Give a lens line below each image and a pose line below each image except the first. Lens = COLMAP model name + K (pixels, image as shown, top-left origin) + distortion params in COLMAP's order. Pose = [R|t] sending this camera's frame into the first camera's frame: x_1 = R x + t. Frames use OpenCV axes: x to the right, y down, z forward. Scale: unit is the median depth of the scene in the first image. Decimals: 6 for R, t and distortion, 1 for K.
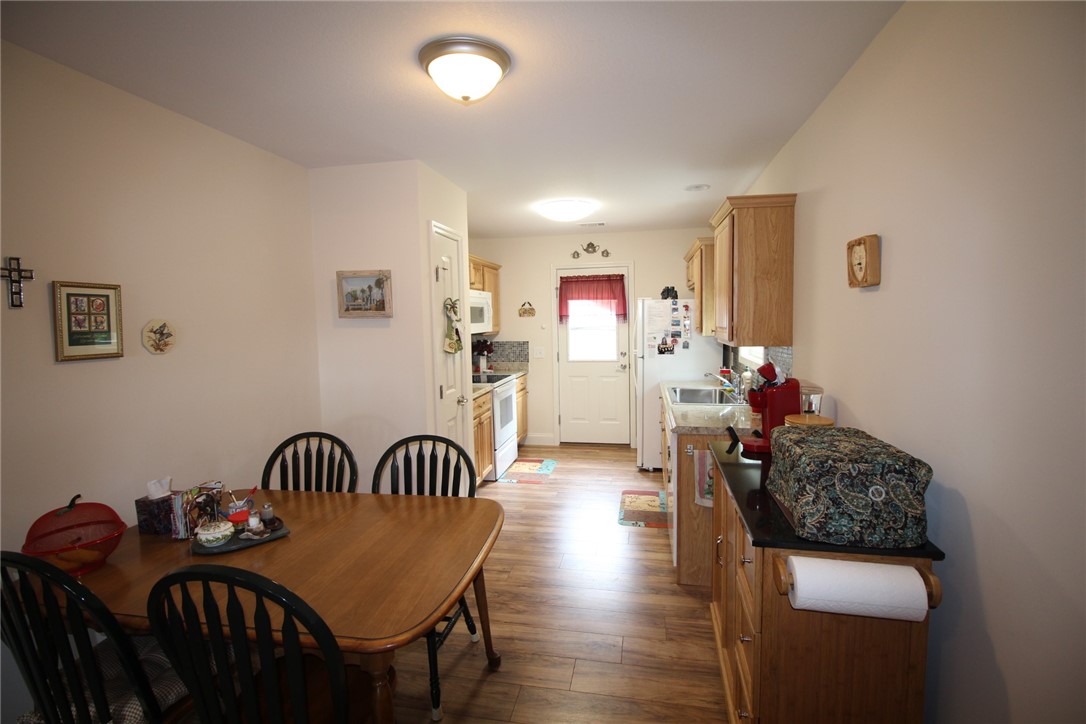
lens RADIAL K [[501.9, 0, 543.0], [0, 501.9, 360.3], [0, 0, 1]] dist [-0.012343, -0.008038]
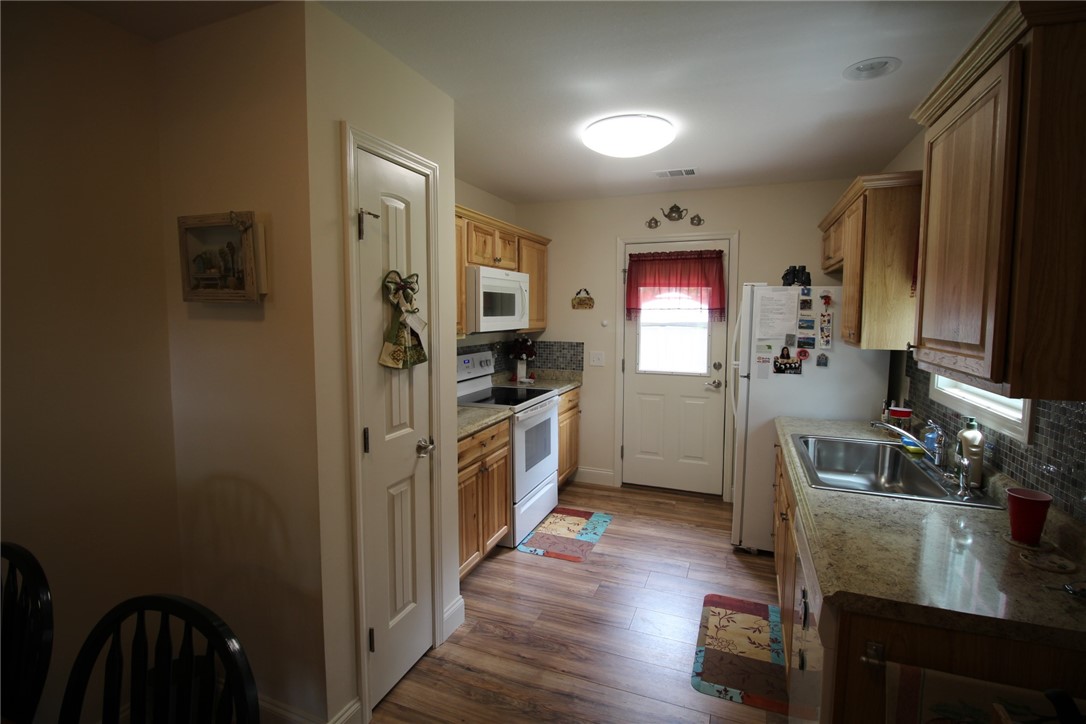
lens RADIAL K [[501.9, 0, 545.8], [0, 501.9, 355.0], [0, 0, 1]] dist [-0.012343, -0.008038]
pose [[0.983830, 0.038633, -0.174888, 0.055537], [-0.037970, 0.999253, 0.007138, -0.027572], [0.175033, -0.000382, 0.984563, 0.323437]]
